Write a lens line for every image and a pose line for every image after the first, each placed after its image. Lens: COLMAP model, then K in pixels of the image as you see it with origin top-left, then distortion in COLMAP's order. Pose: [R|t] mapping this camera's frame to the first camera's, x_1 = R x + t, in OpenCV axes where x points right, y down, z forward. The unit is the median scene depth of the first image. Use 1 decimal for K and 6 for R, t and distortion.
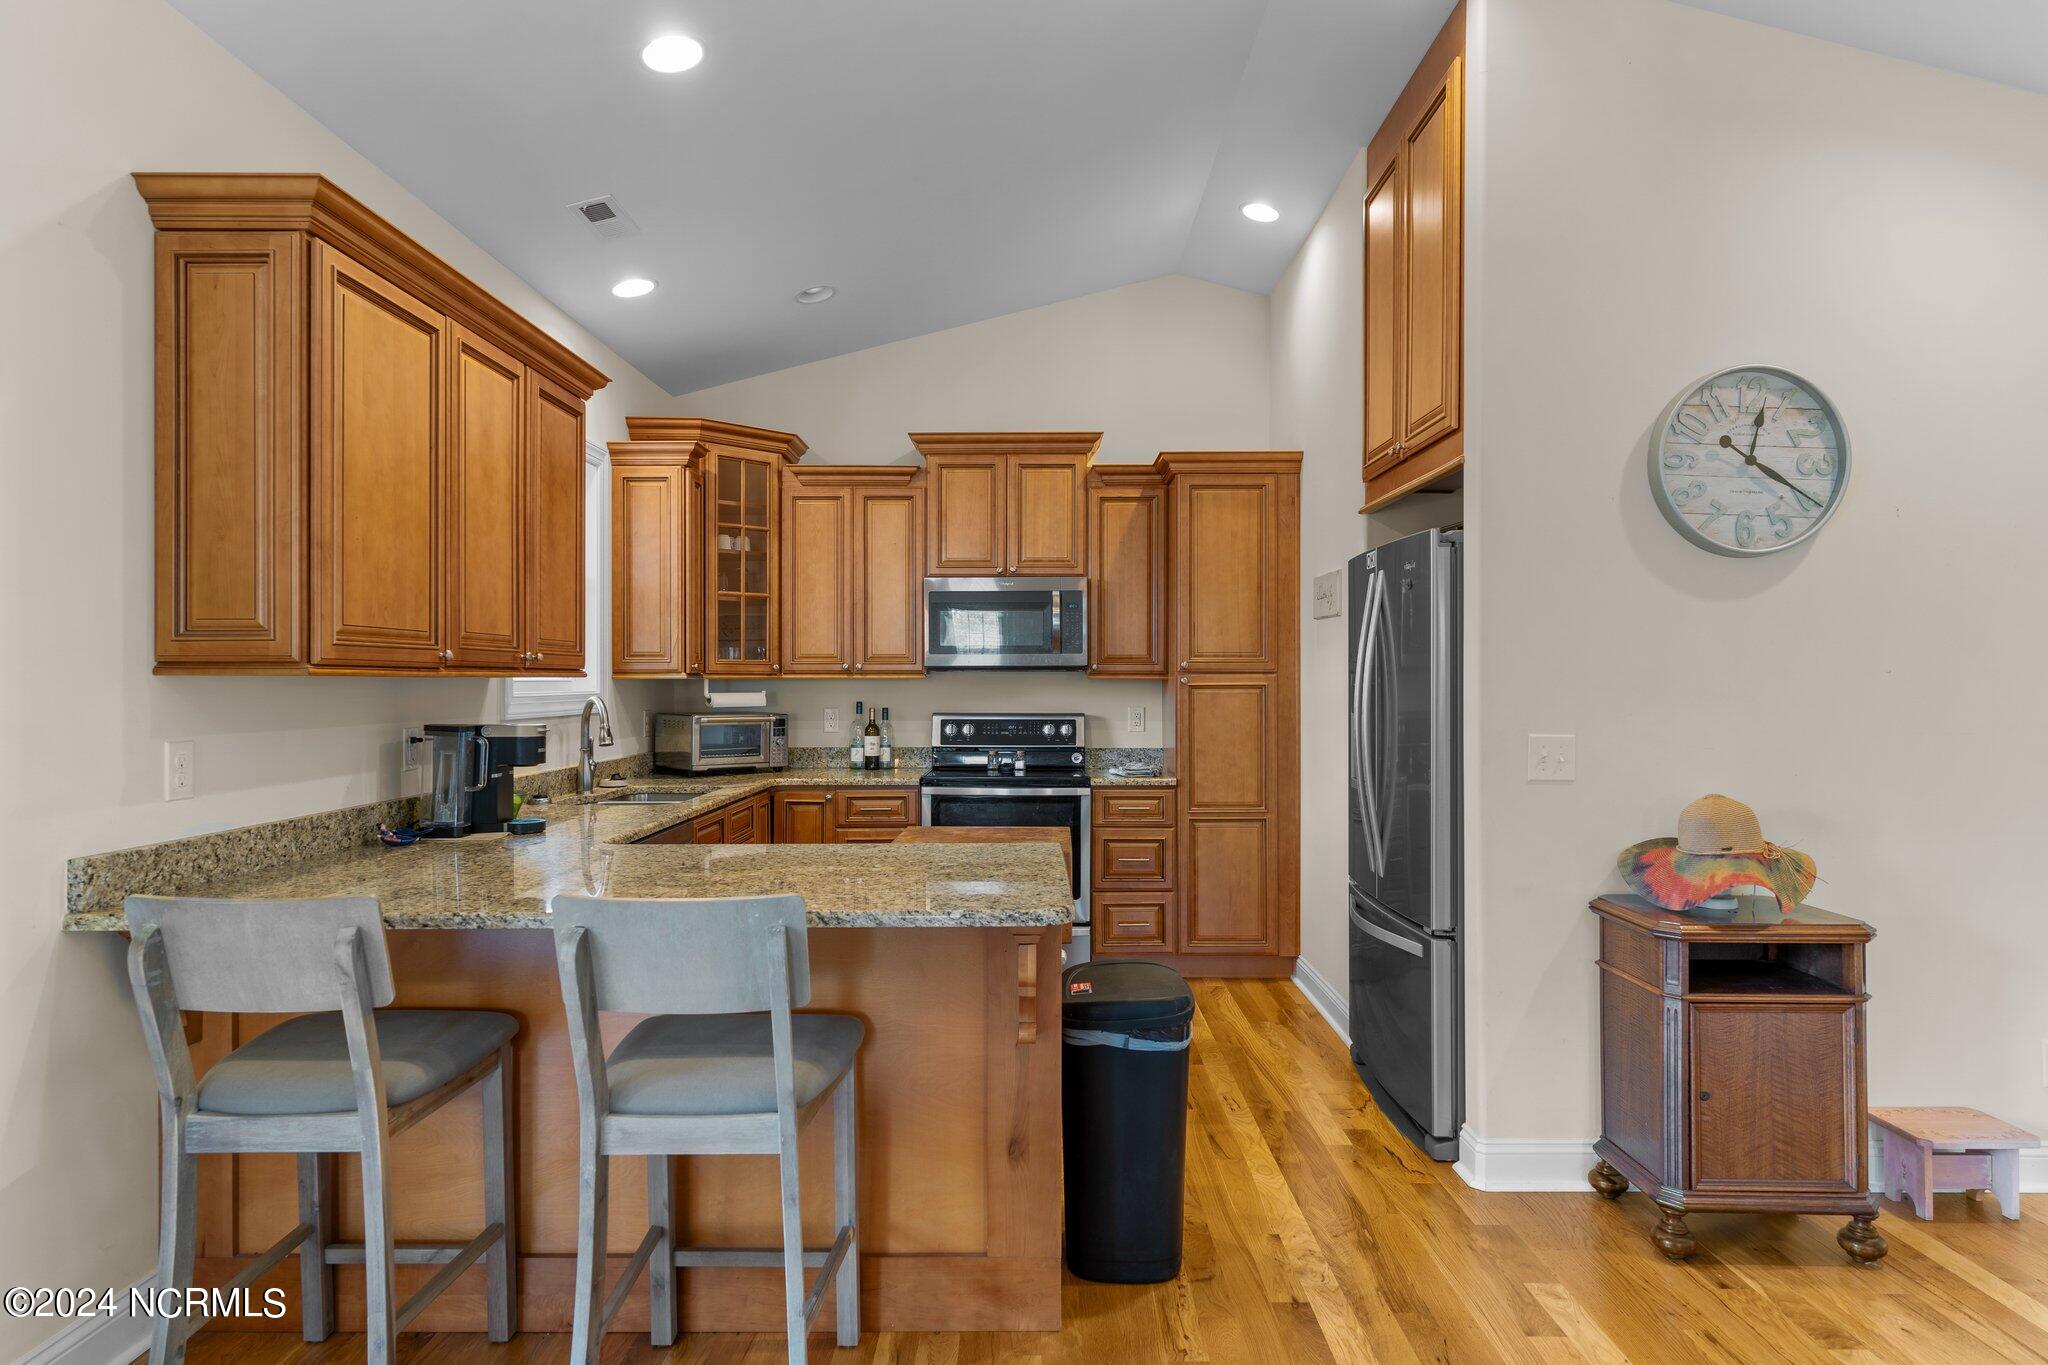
lens RADIAL K [[1159.9, 0, 1024.8], [0, 1159.9, 681.8], [0, 0, 1]] dist [0.005601, -0.000912]
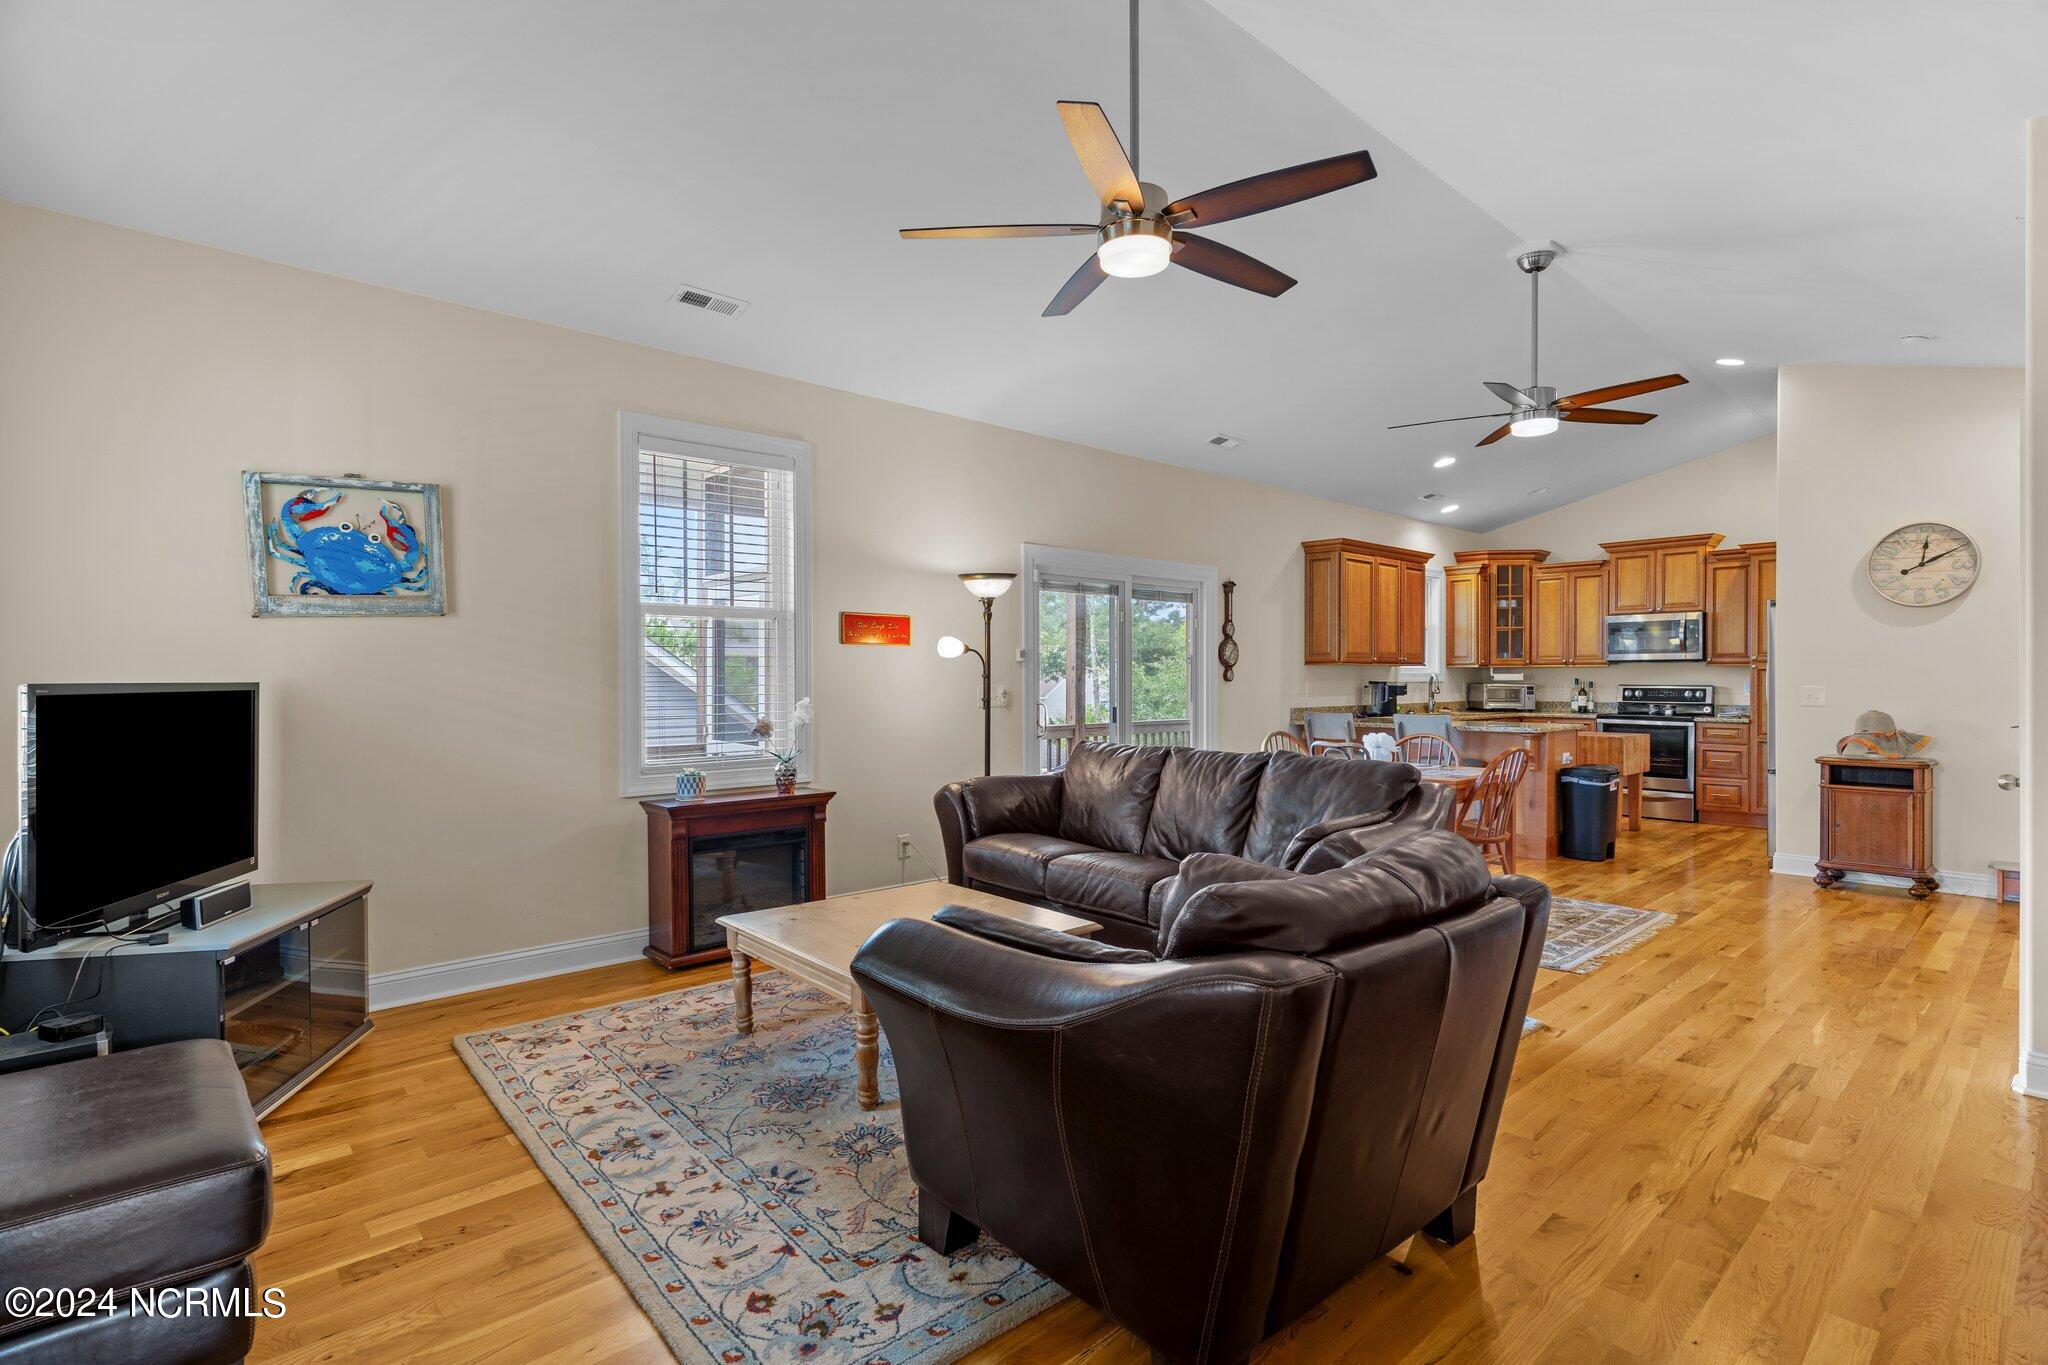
lens RADIAL K [[985.3, 0, 1023.7], [0, 985.3, 686.1], [0, 0, 1]] dist [0.002879, -0.000182]
pose [[0.679478, 0.006727, -0.733665, 0.496419], [-0.000105, 0.999959, 0.009071, 0.016164], [0.733696, -0.006087, 0.679451, -0.922506]]
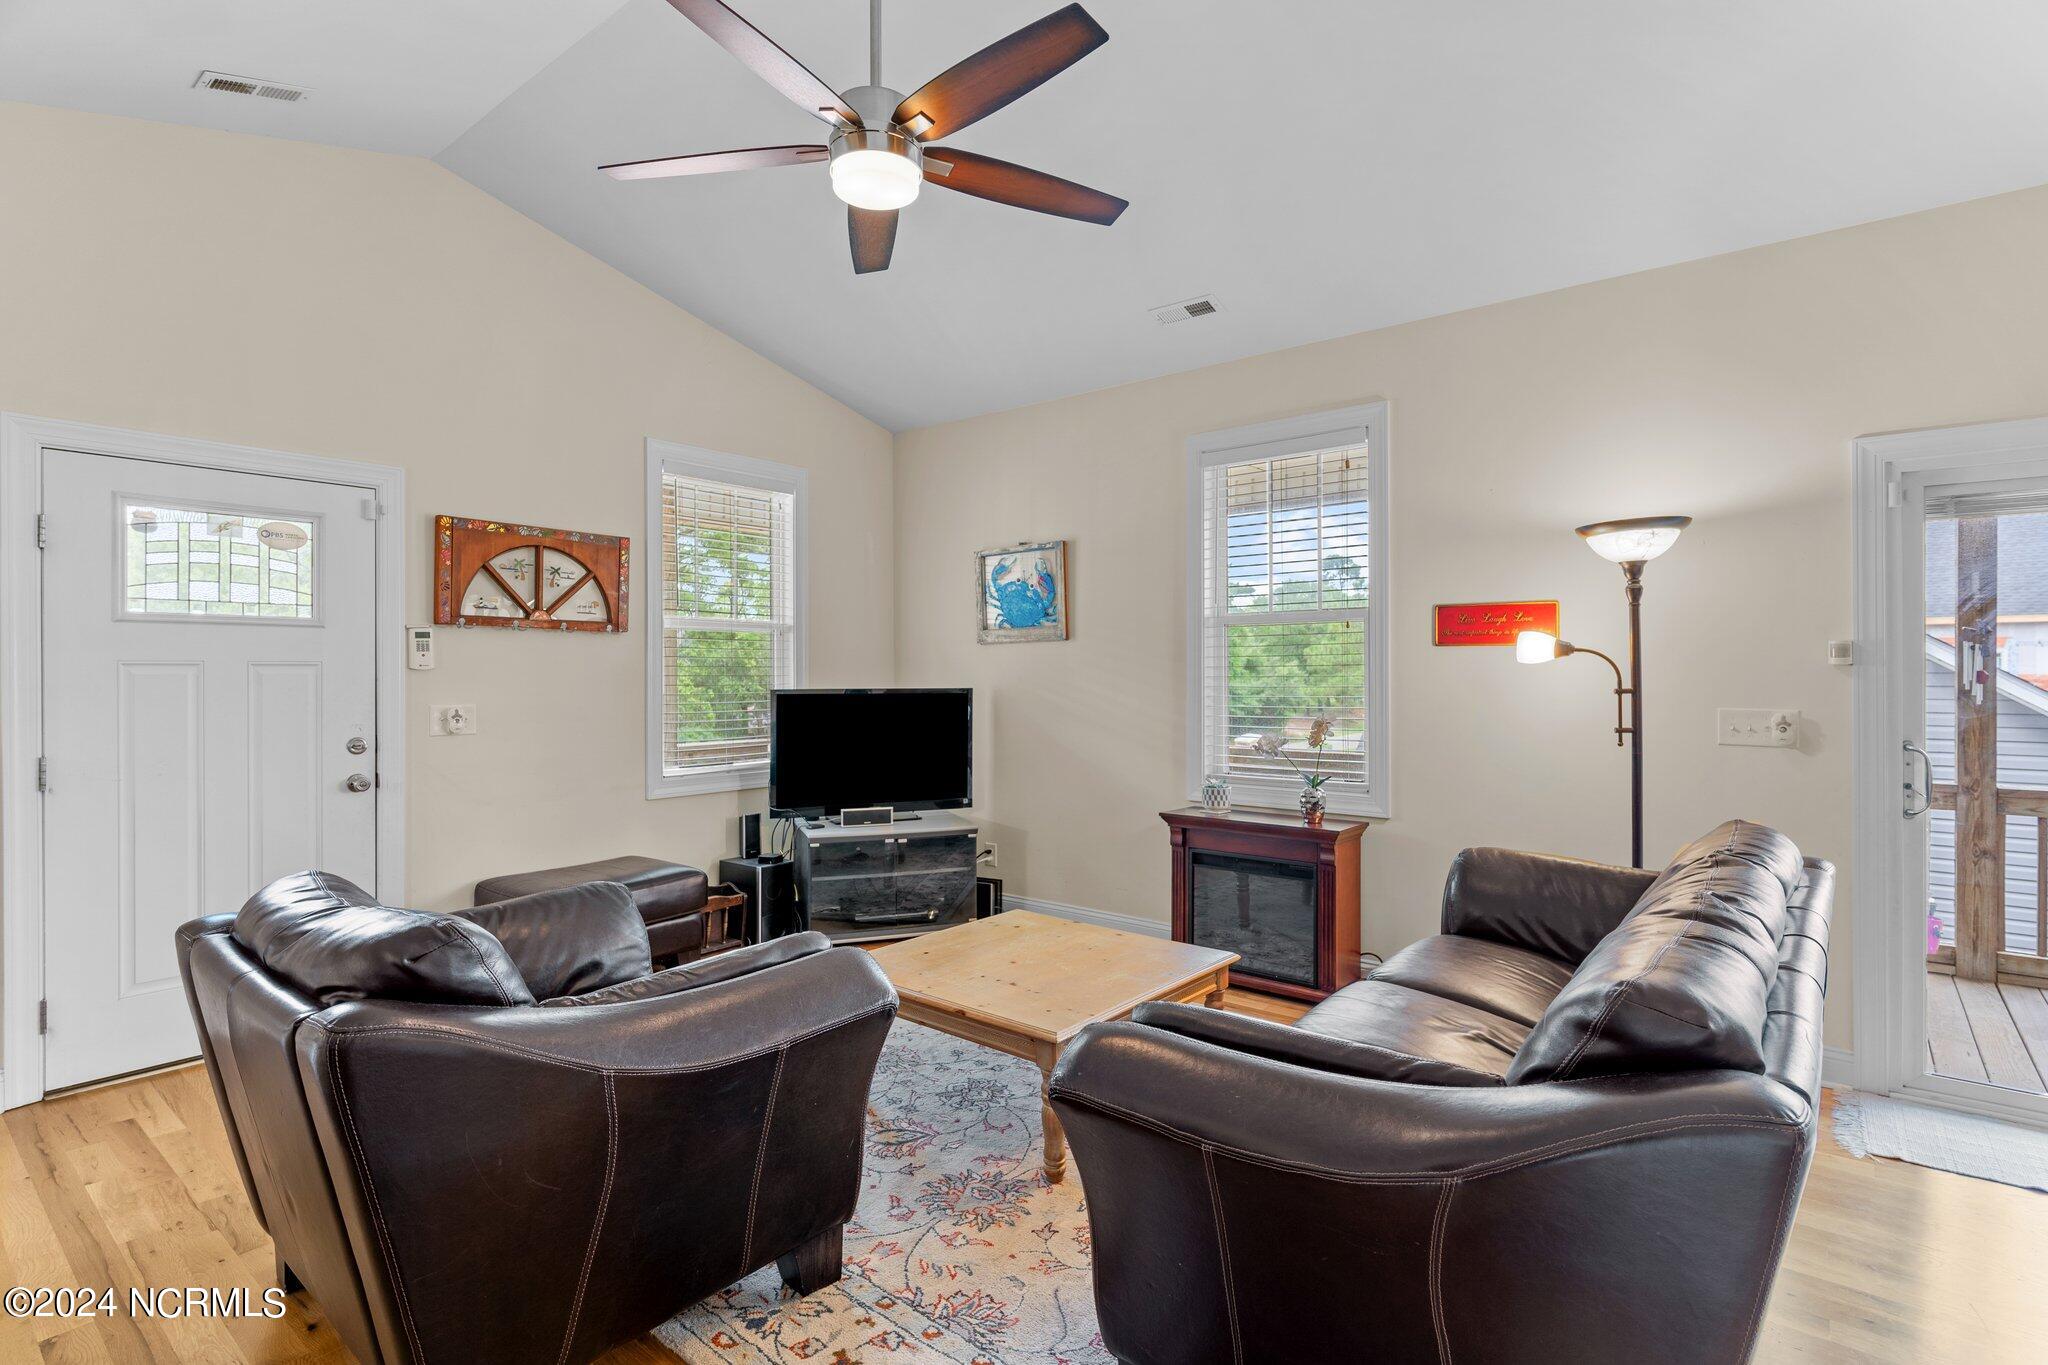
lens RADIAL K [[985.3, 0, 1026.9], [0, 985.3, 675.0], [0, 0, 1]] dist [0.002879, -0.000182]
pose [[-0.620118, 0.002845, -0.784503, 0.439004], [-0.000060, 0.999993, 0.003674, 0.002099], [0.784508, 0.002325, -0.620114, -0.162144]]
